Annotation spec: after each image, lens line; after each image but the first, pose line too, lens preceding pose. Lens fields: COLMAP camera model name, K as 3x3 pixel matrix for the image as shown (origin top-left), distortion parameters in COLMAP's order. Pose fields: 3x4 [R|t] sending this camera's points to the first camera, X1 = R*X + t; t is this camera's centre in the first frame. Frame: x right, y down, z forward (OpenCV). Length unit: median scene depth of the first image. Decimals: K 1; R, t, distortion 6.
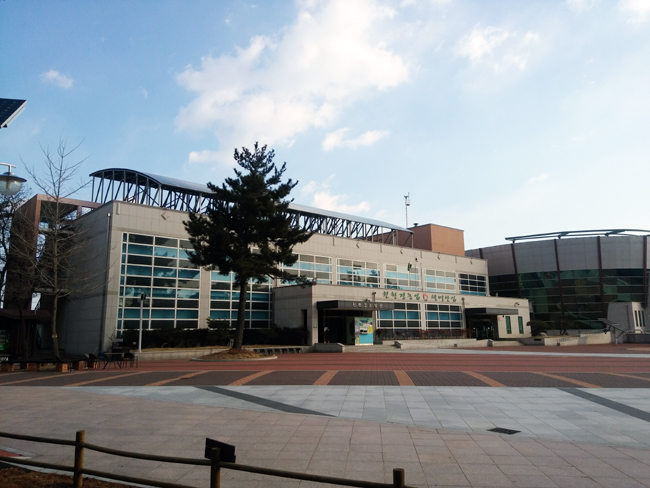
lens RADIAL K [[495.5, 0, 325.0], [0, 495.5, 244.0], [0, 0, 1]] dist [0.108493, -0.150338]
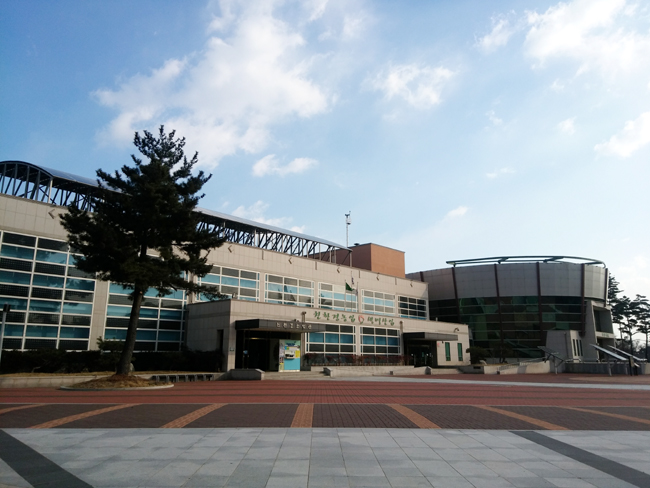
lens RADIAL K [[495.5, 0, 325.0], [0, 495.5, 244.0], [0, 0, 1]] dist [0.108493, -0.150338]
pose [[0.993920, 0.036248, 0.103968, 0.039942], [-0.030661, 0.998024, -0.054843, 0.023552], [-0.105750, 0.051322, 0.993067, 0.103304]]
